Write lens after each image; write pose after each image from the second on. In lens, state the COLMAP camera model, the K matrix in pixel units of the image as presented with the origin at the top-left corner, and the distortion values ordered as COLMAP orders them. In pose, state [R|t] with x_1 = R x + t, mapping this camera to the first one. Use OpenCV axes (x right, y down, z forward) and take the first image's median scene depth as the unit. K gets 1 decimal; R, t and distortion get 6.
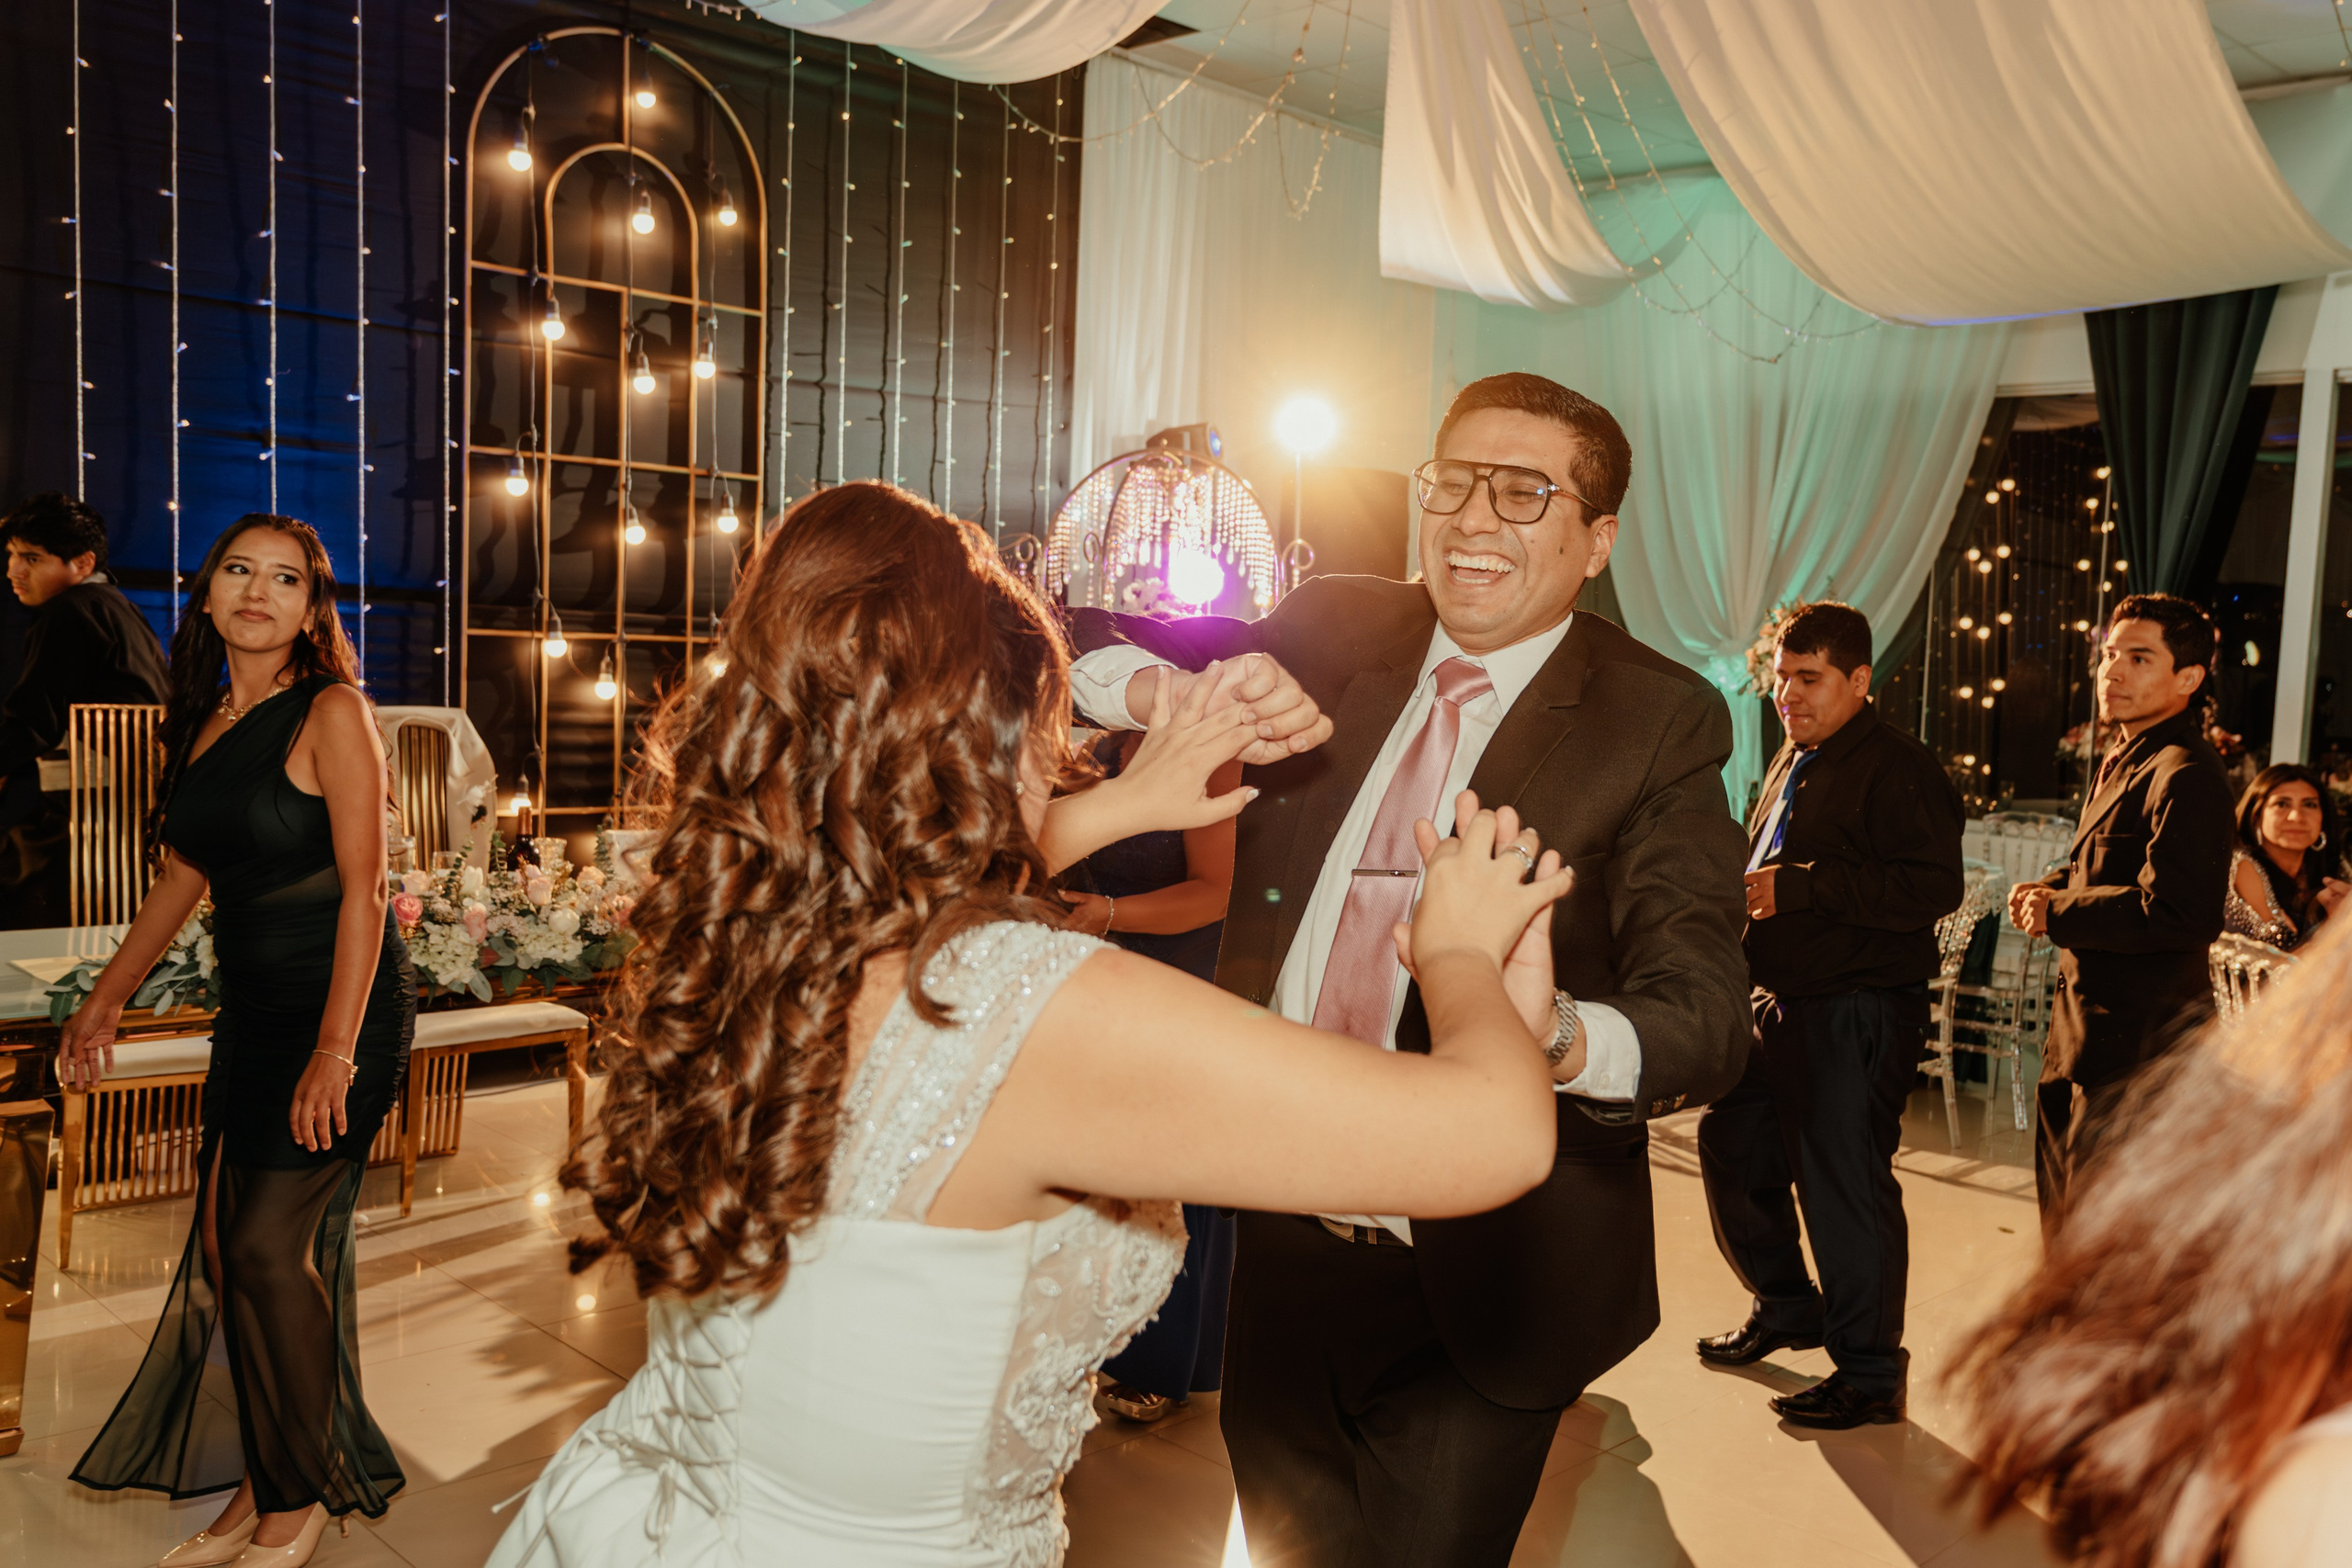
lens RADIAL K [[1945.1, 0, 1251.7], [0, 1945.1, 724.6], [0, 0, 1]] dist [0.005918, 0.039045]
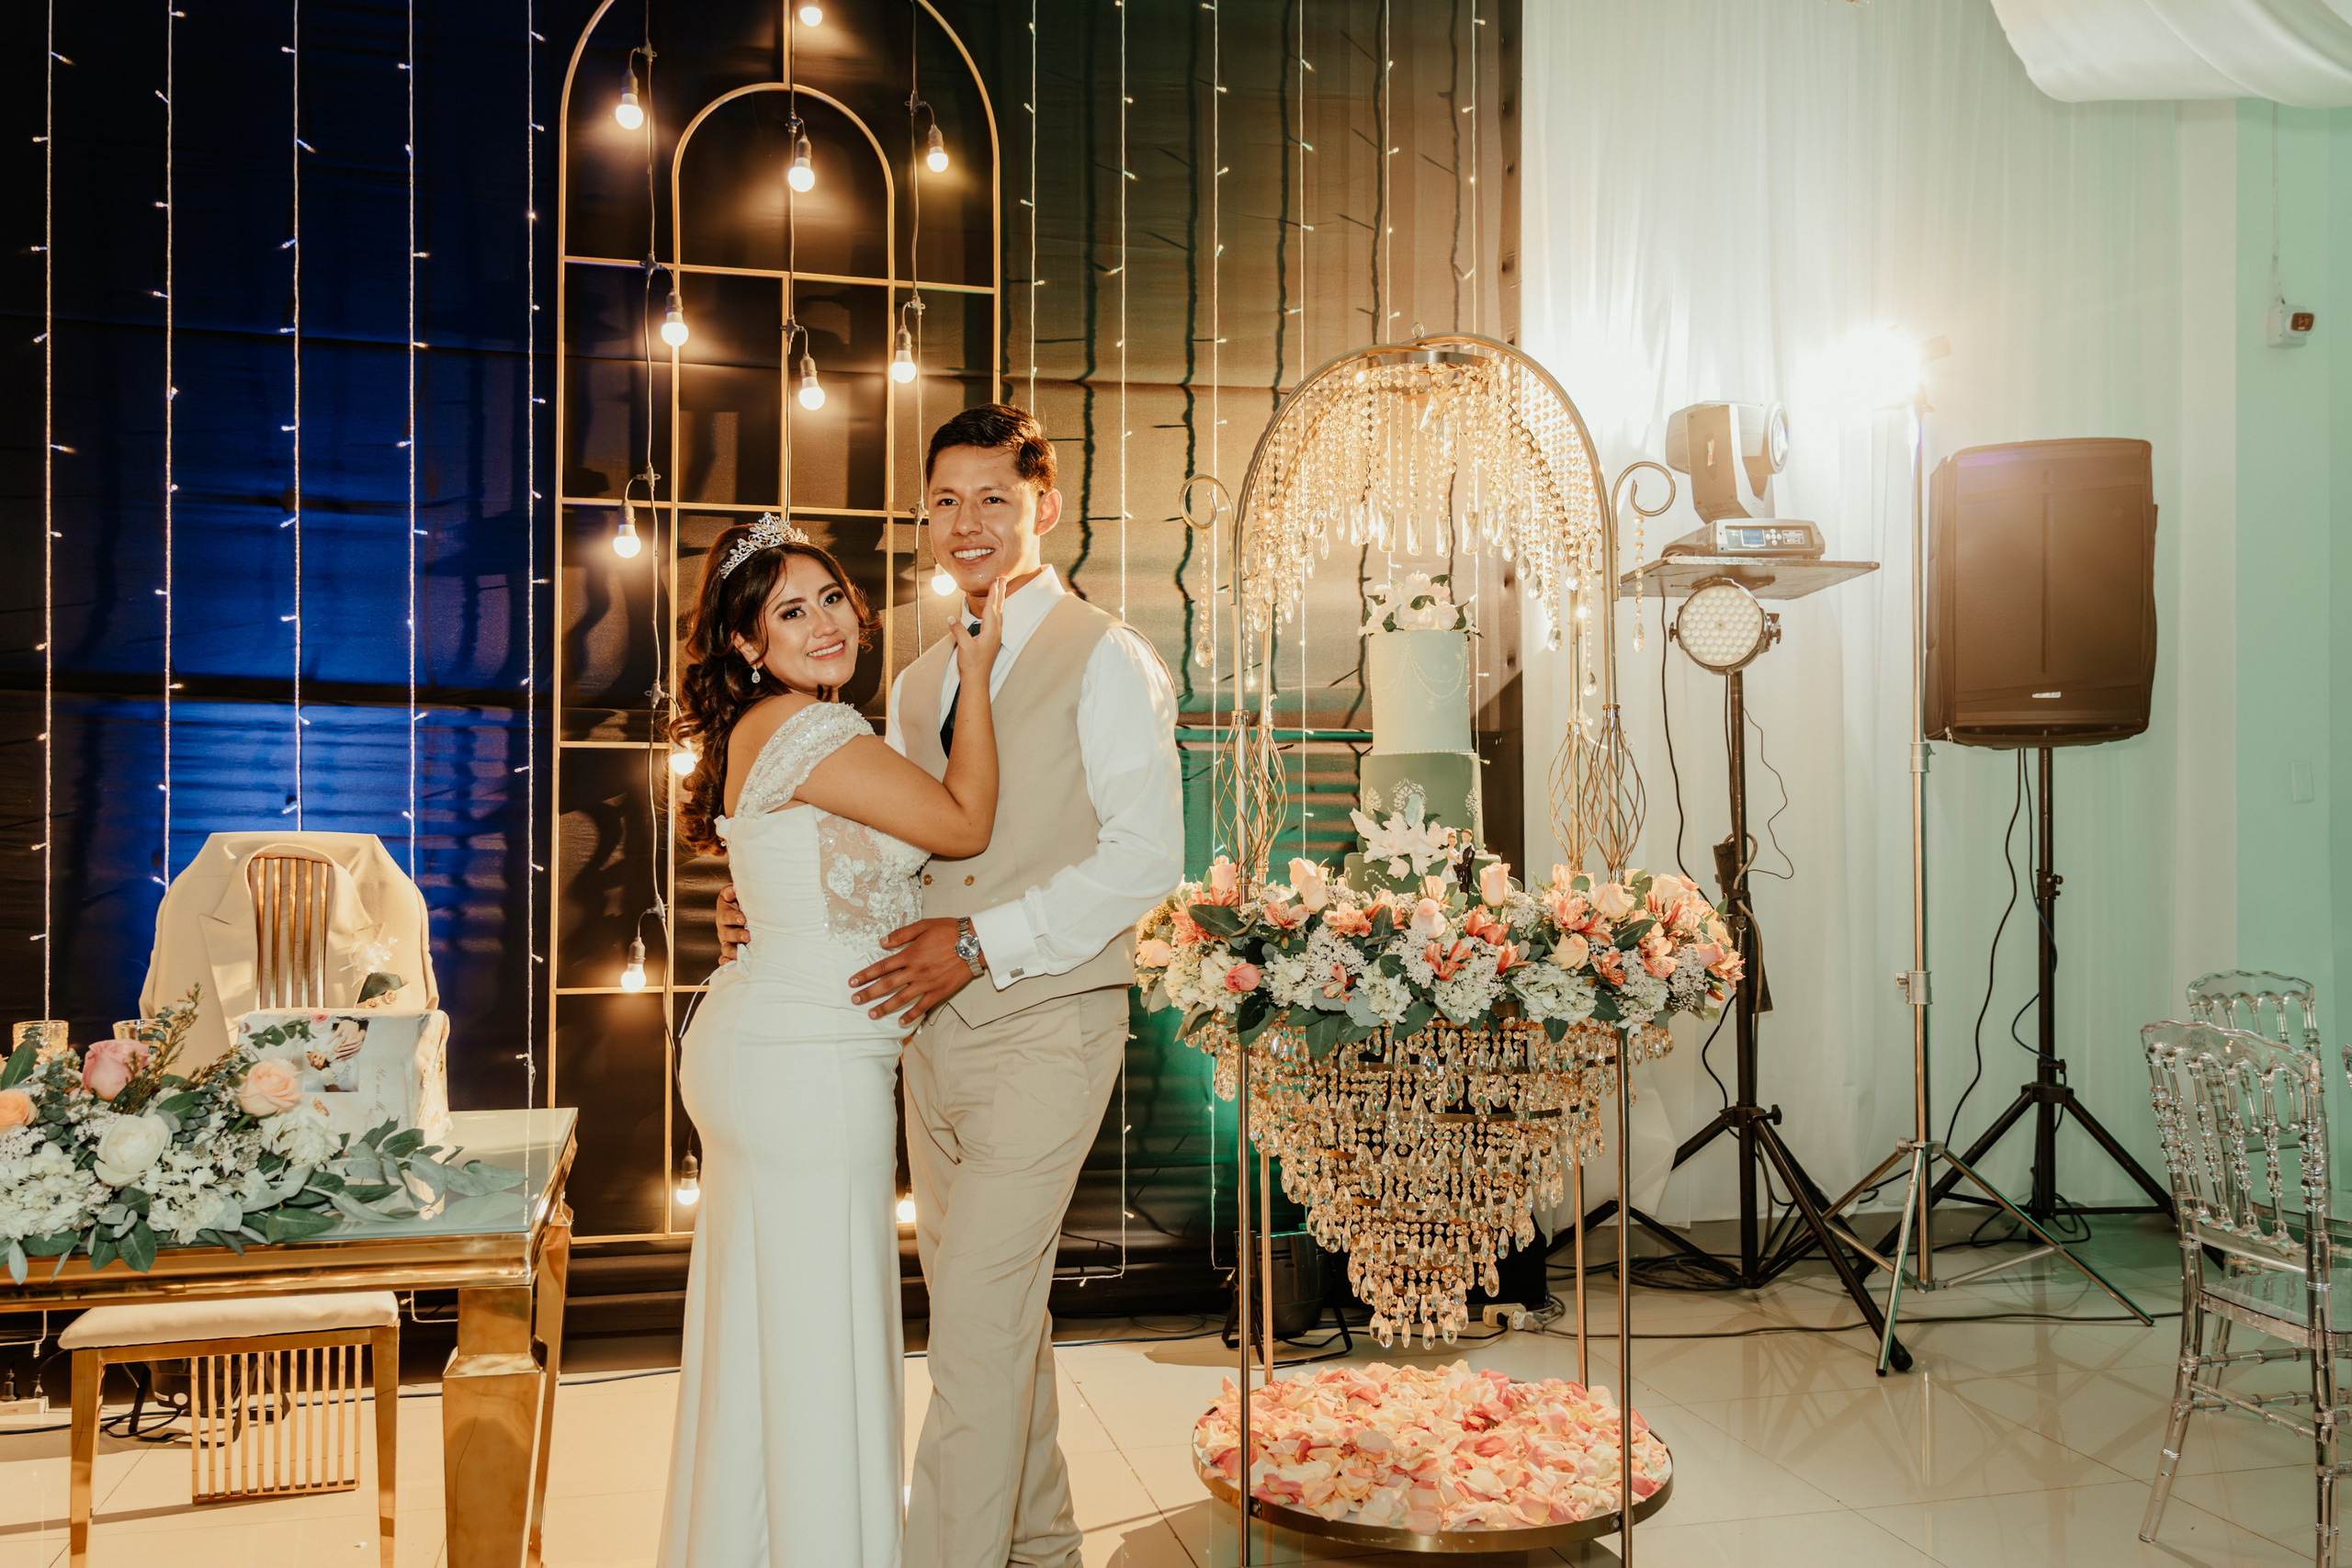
lens RADIAL K [[1945.1, 0, 1133.3], [0, 1945.1, 800.6], [0, 0, 1]] dist [0.005918, 0.039045]
pose [[0.857750, -0.045511, -0.512048, 0.153401], [0.011222, 0.997494, -0.069860, 0.026355], [0.513944, 0.054176, 0.856111, 0.438276]]
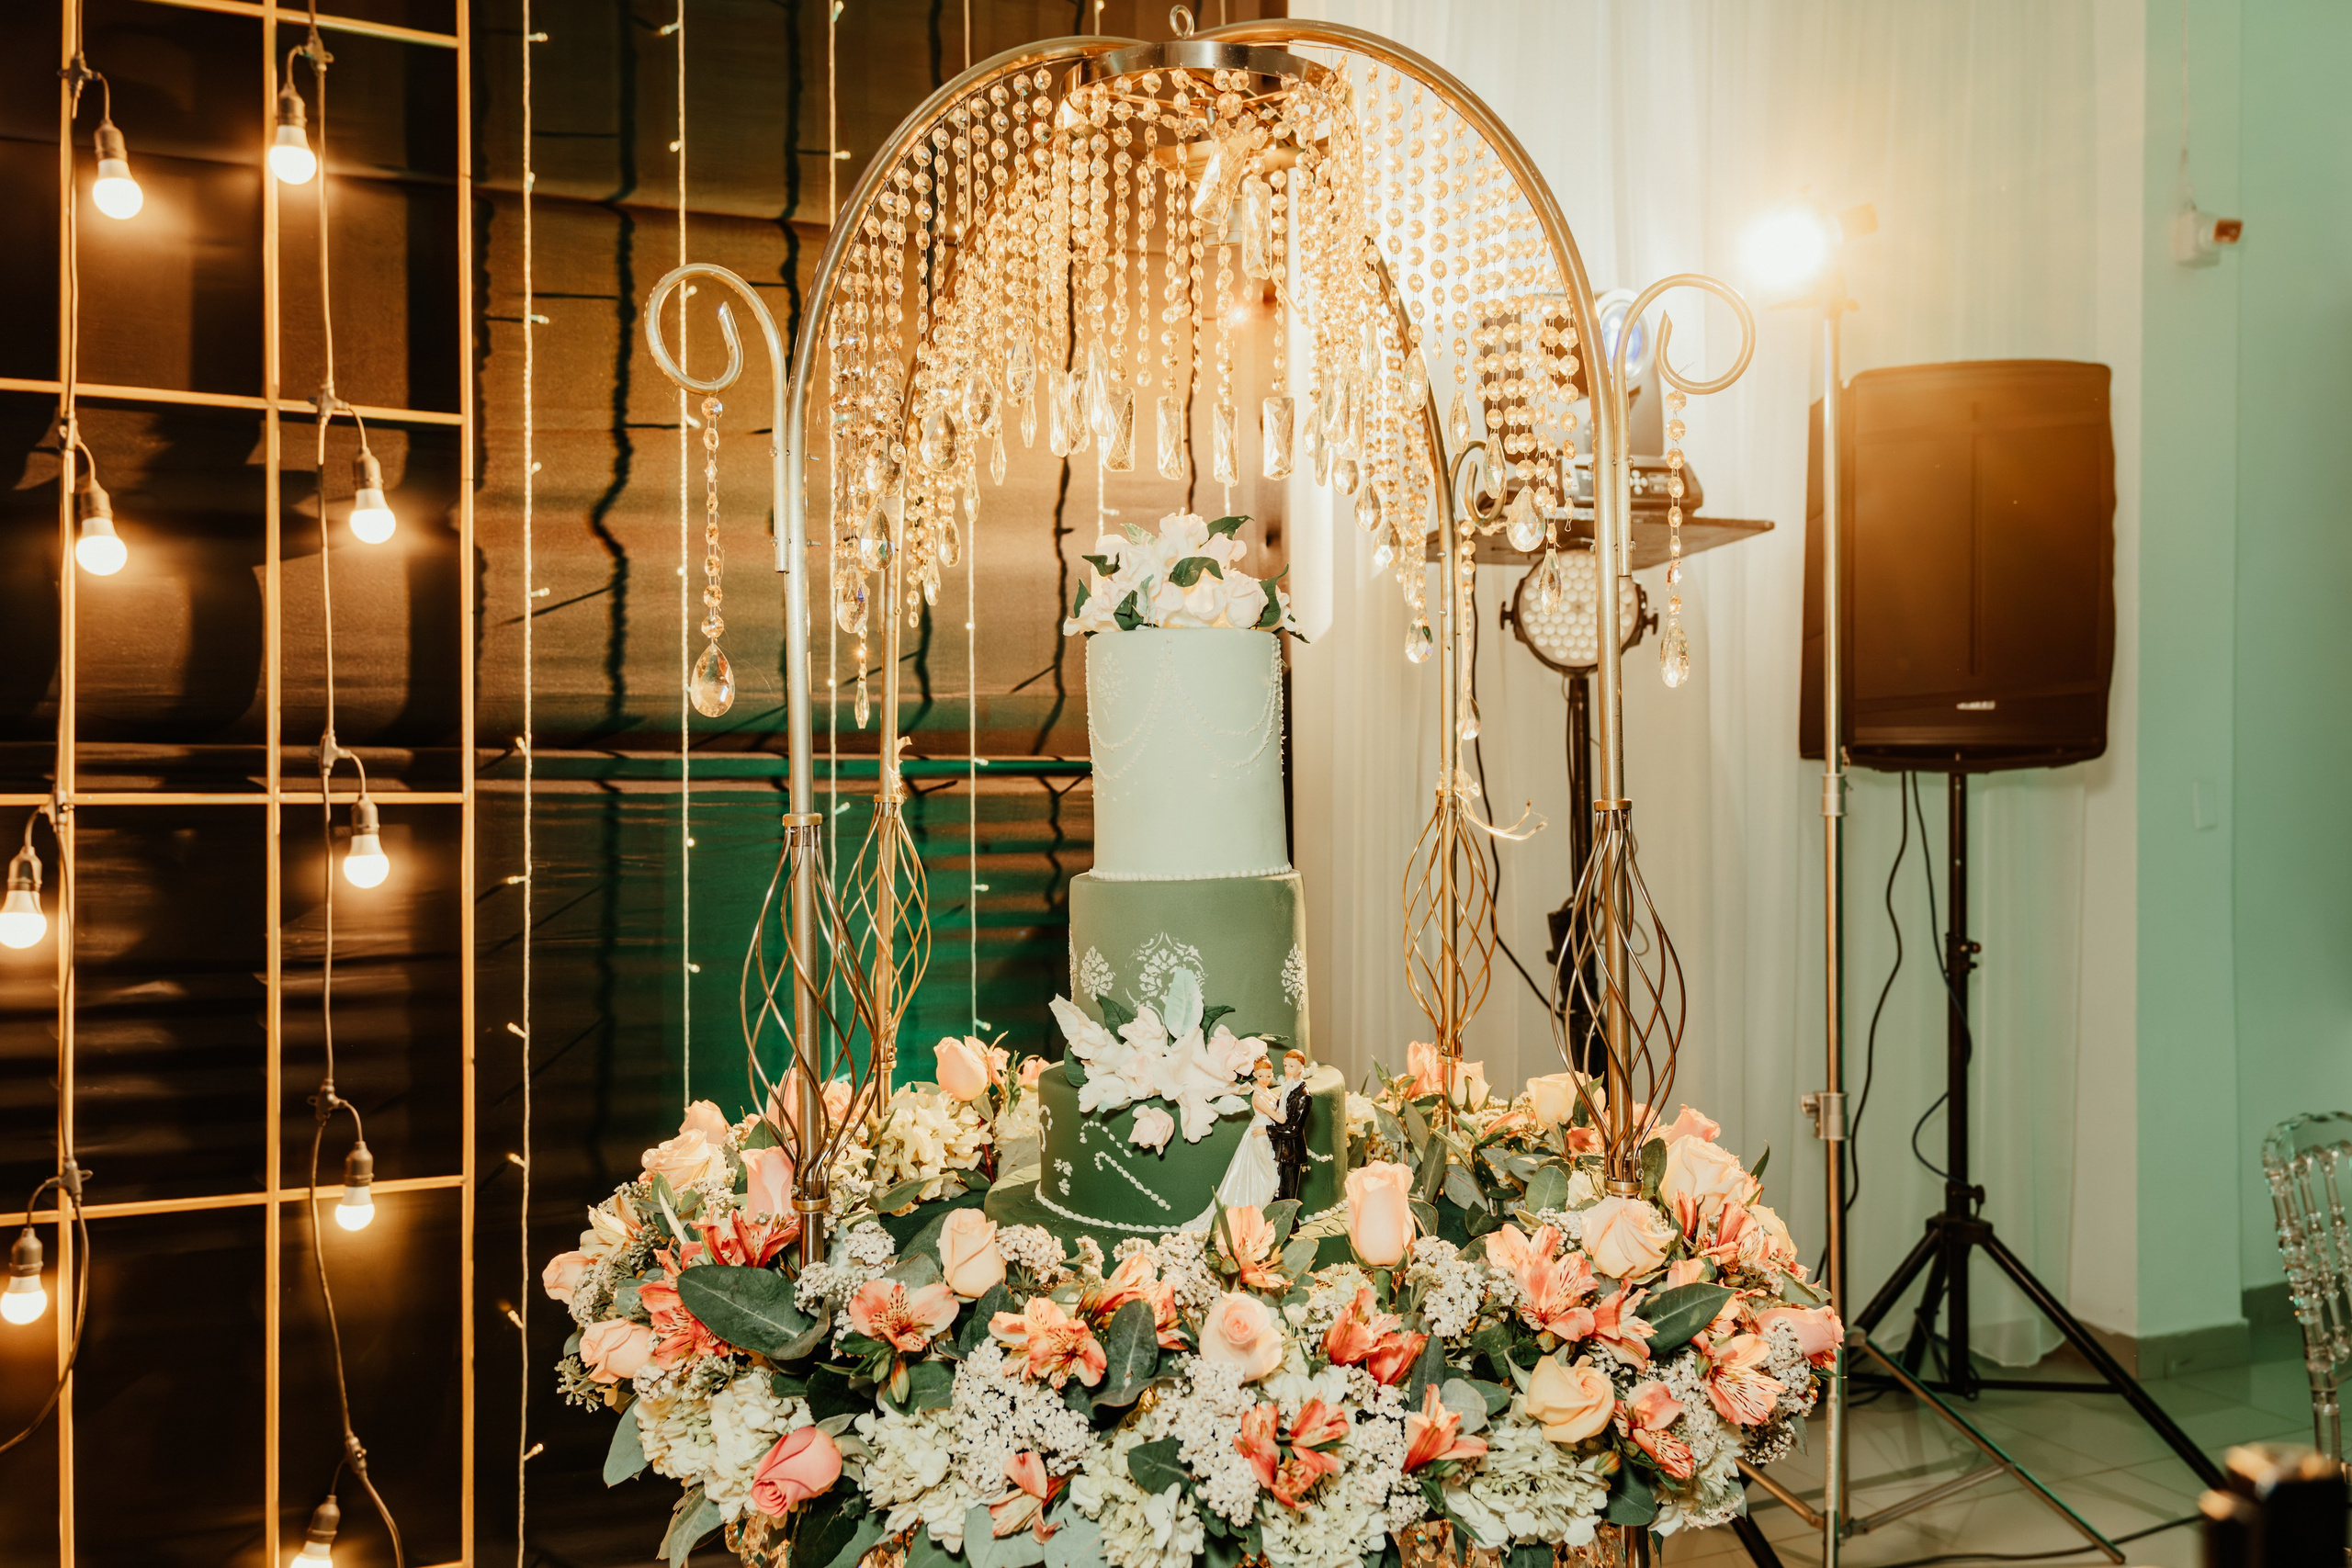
lens RADIAL K [[1945.1, 0, 1173.5], [0, 1945.1, 797.0], [0, 0, 1]] dist [0.005918, 0.039045]
pose [[0.935818, -0.041023, -0.350089, 0.045603], [0.026031, 0.998536, -0.047424, -0.018653], [0.351521, 0.035267, 0.935515, 0.672400]]
